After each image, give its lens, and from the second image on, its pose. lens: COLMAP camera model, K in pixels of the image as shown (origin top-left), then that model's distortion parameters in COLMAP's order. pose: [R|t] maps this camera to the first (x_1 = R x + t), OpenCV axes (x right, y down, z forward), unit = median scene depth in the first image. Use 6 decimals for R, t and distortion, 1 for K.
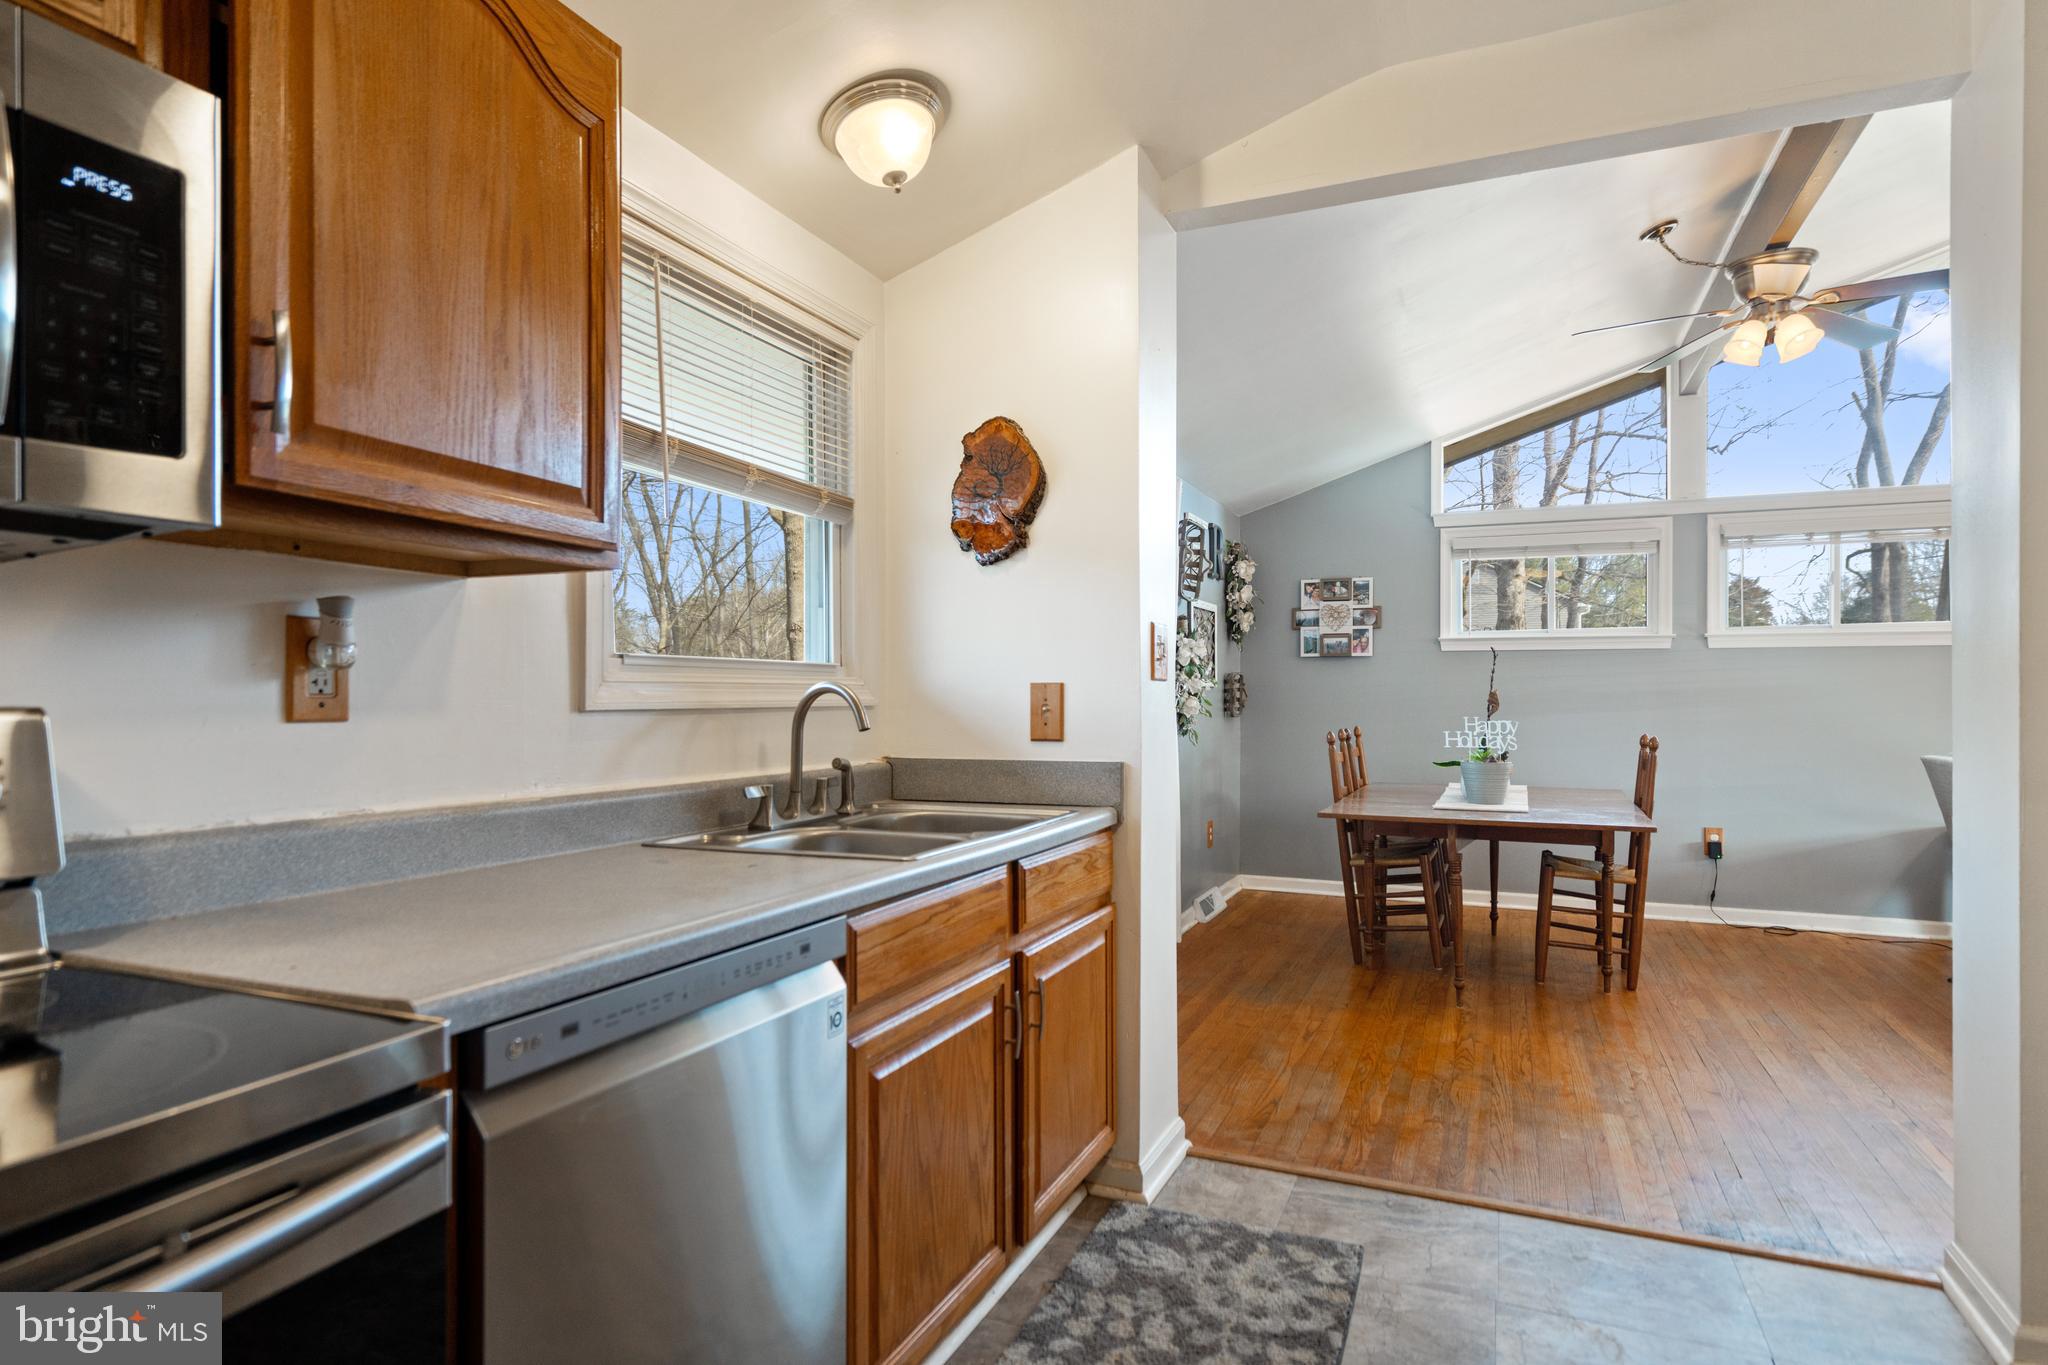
lens RADIAL K [[1124.9, 0, 1028.6], [0, 1124.9, 692.7], [0, 0, 1]] dist [0.012729, 0.000511]
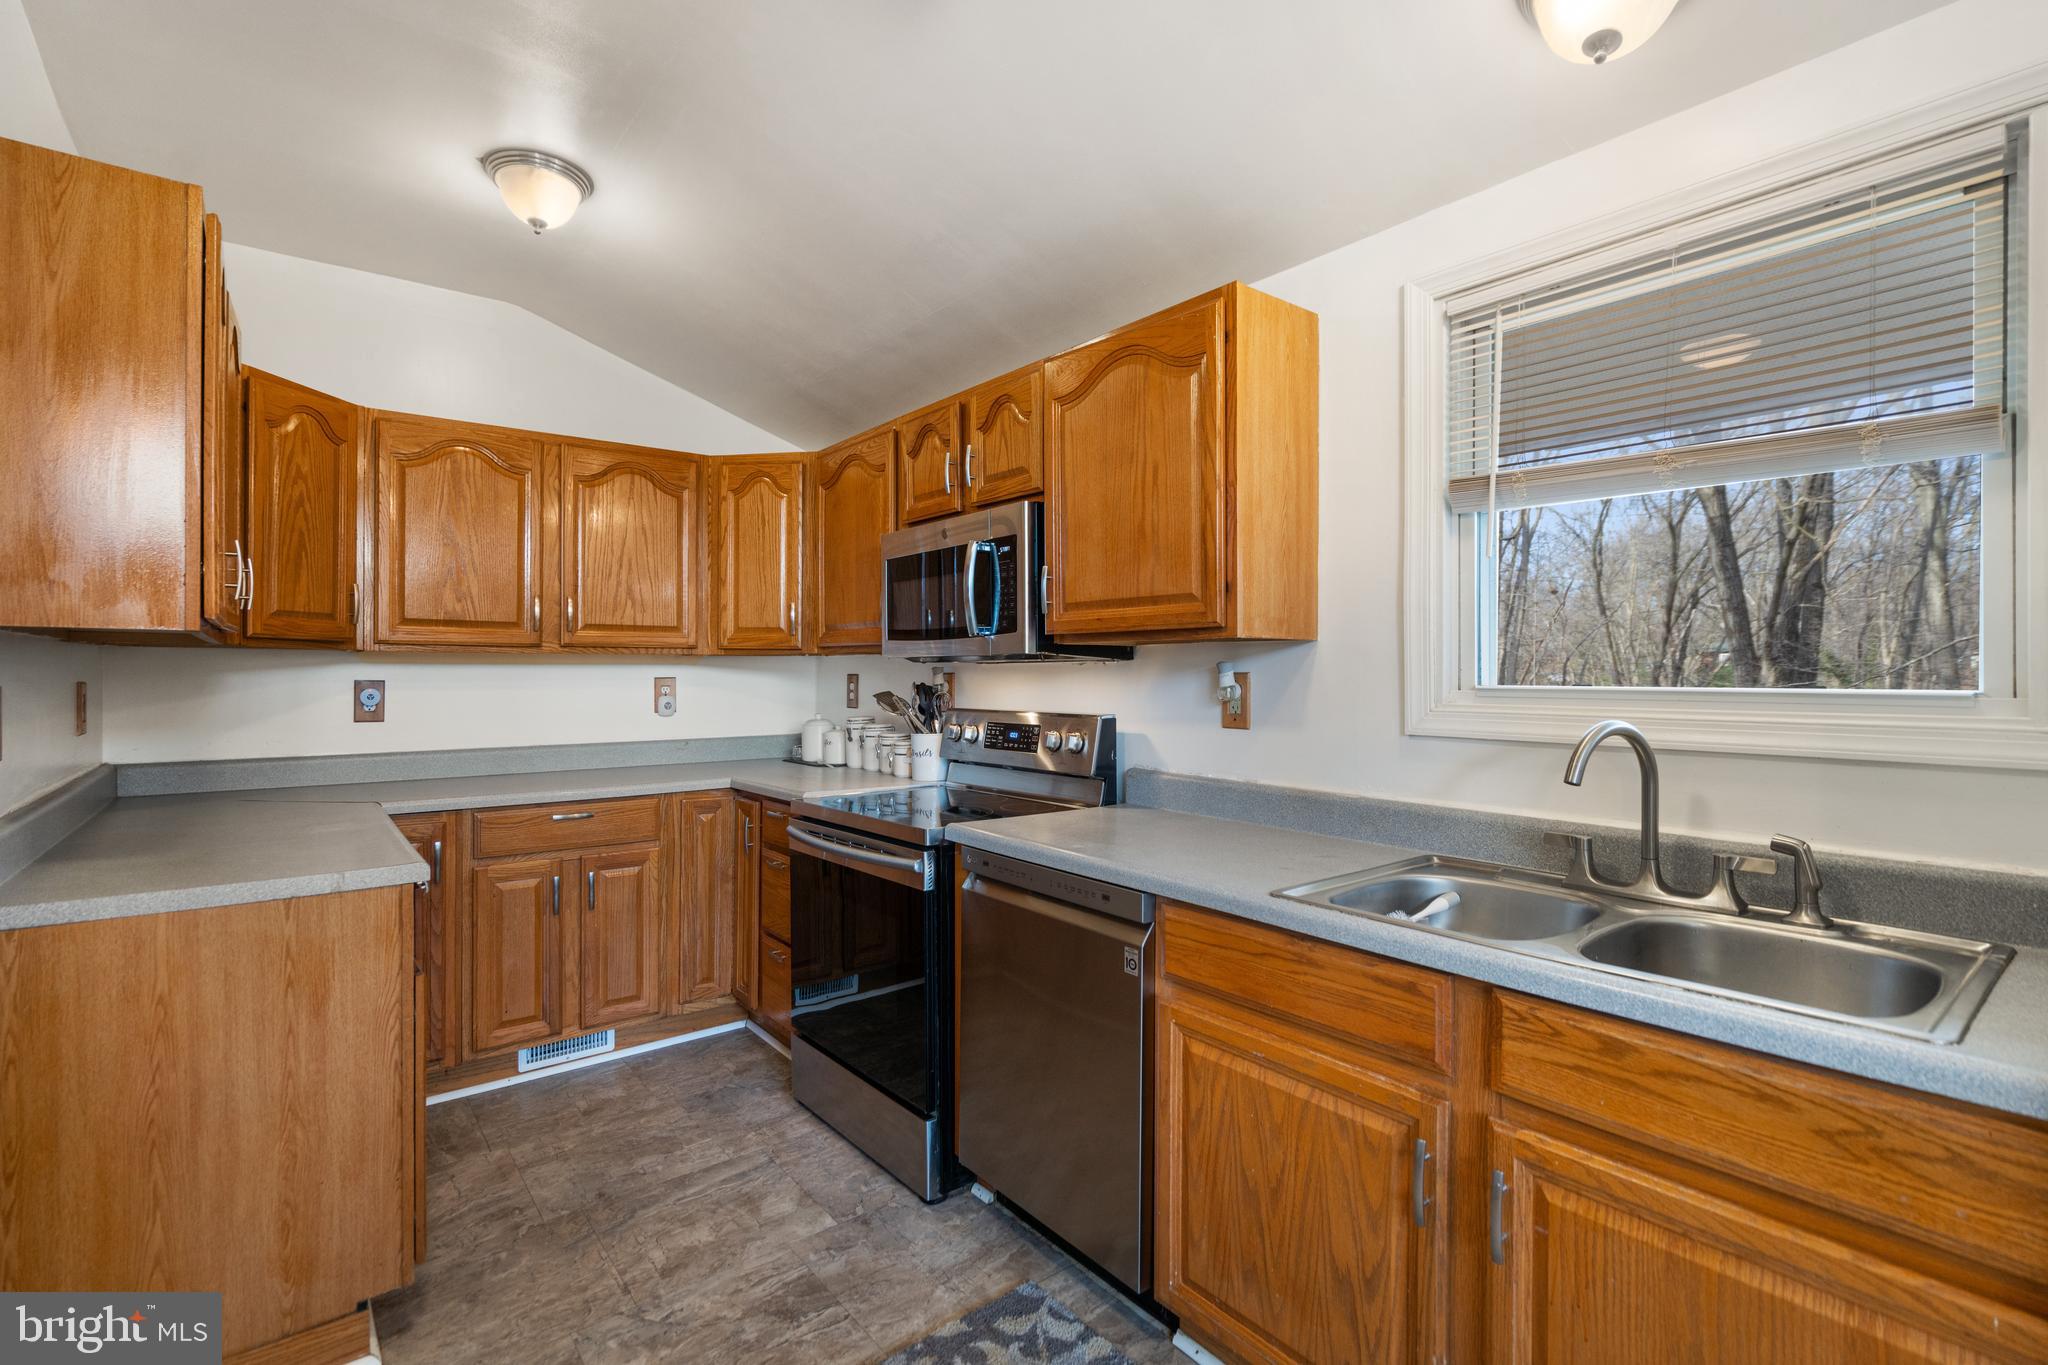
lens RADIAL K [[951.0, 0, 1021.0], [0, 951.0, 671.4], [0, 0, 1]] dist [-0.002158, 0.001523]
pose [[-0.480197, 0.001394, -0.877160, 0.283644], [0.003257, 0.999995, -0.000194, -0.021321], [0.877155, -0.002950, -0.480199, 0.445737]]
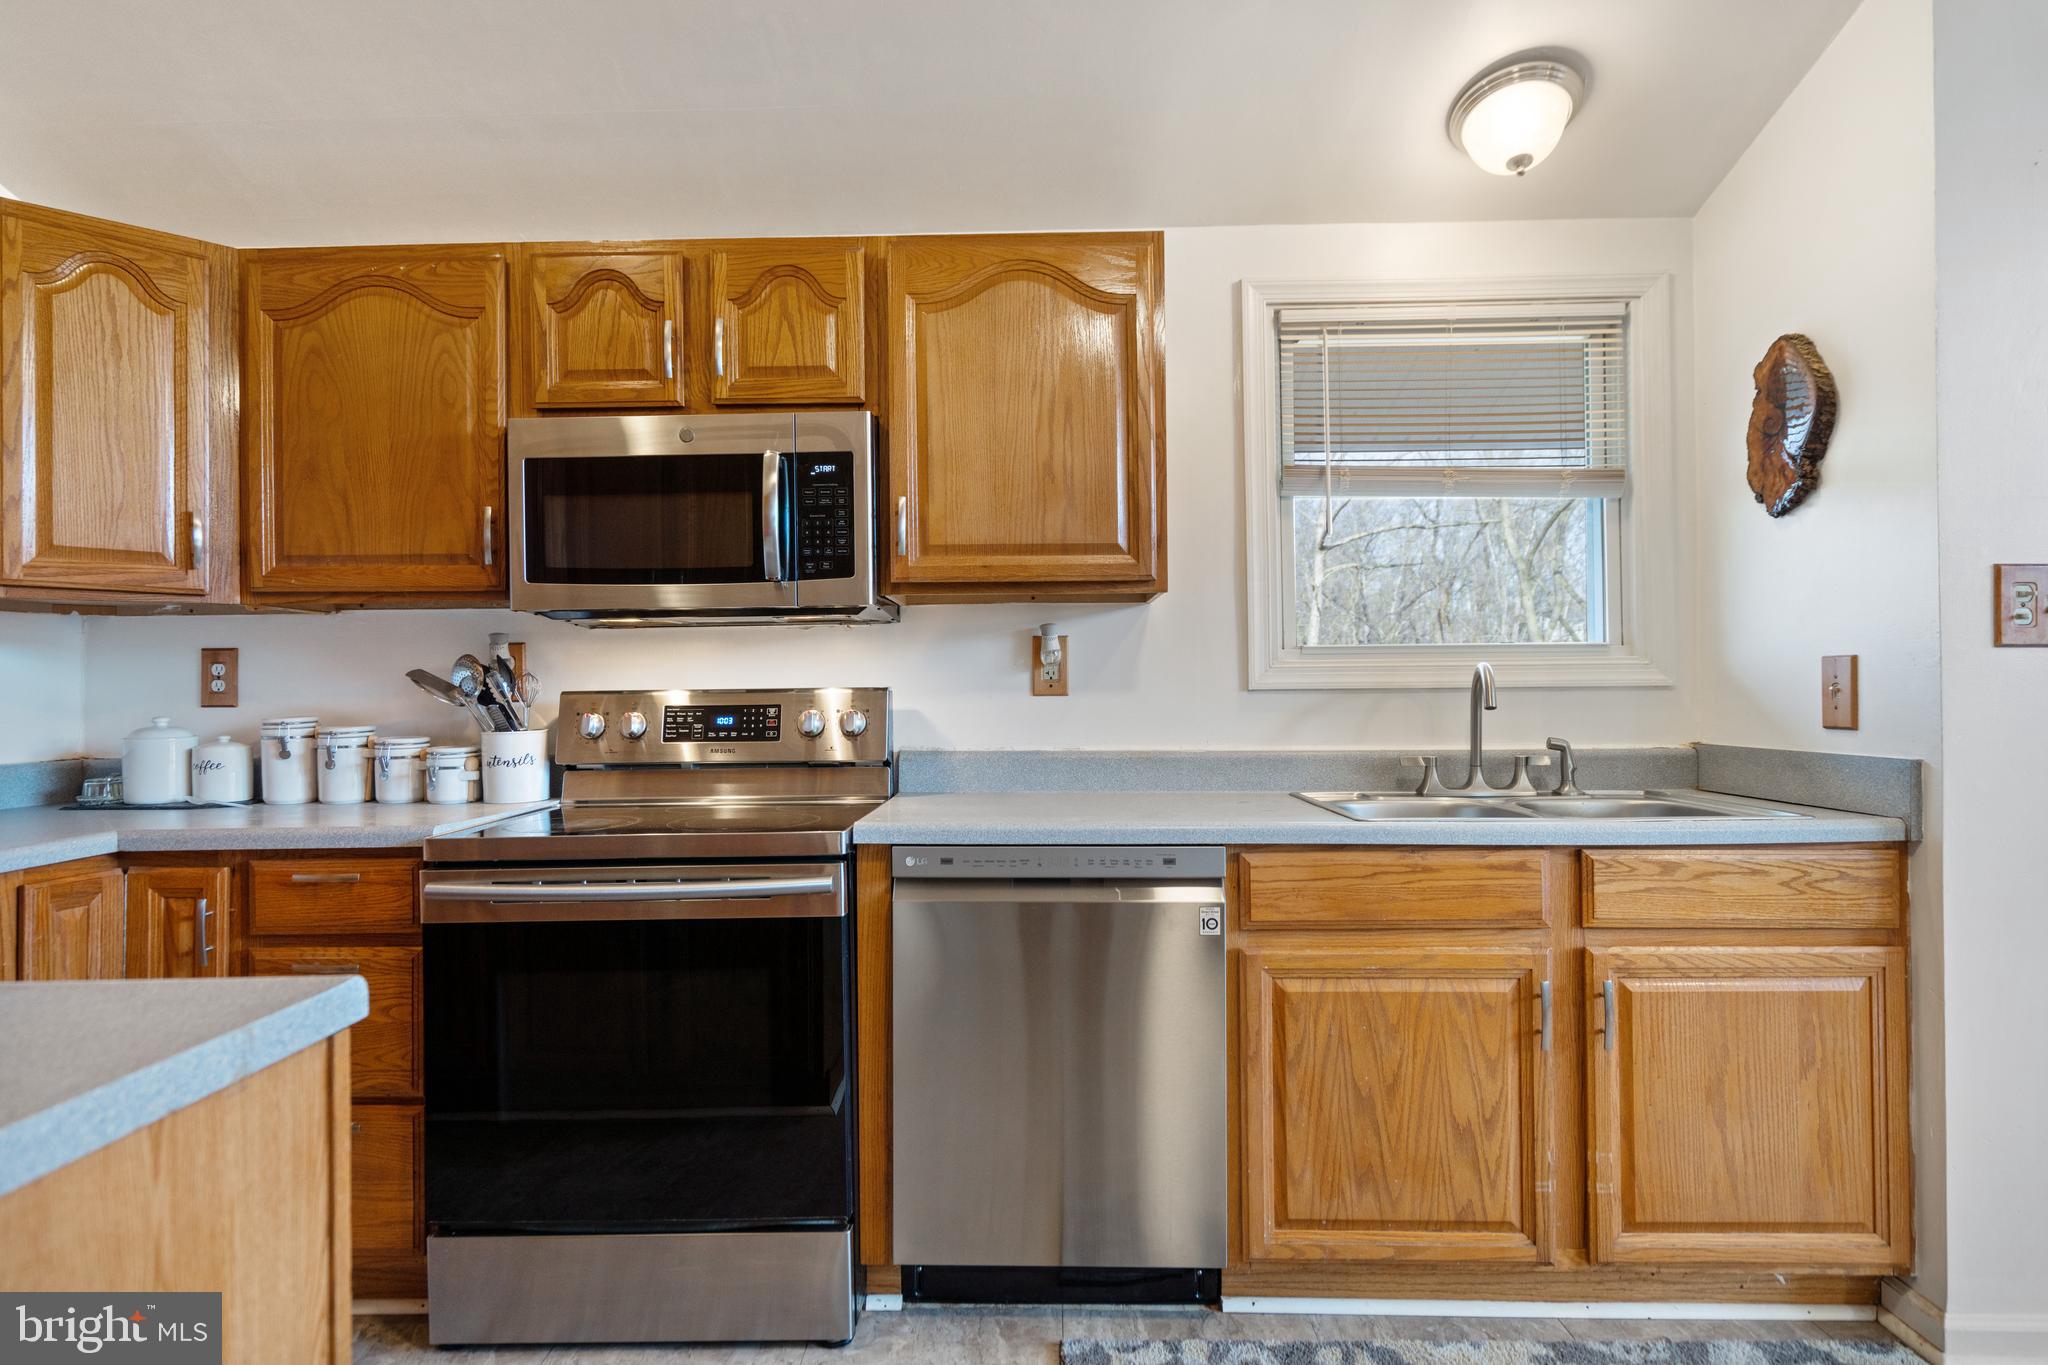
lens RADIAL K [[1092.1, 0, 1021.8], [0, 1092.1, 683.6], [0, 0, 1]] dist [0.003982, 0.000439]
pose [[0.373370, -0.007908, -0.927649, 0.287058], [0.011664, 0.999925, -0.003829, 0.004049], [0.927609, -0.009391, 0.373434, 0.100240]]
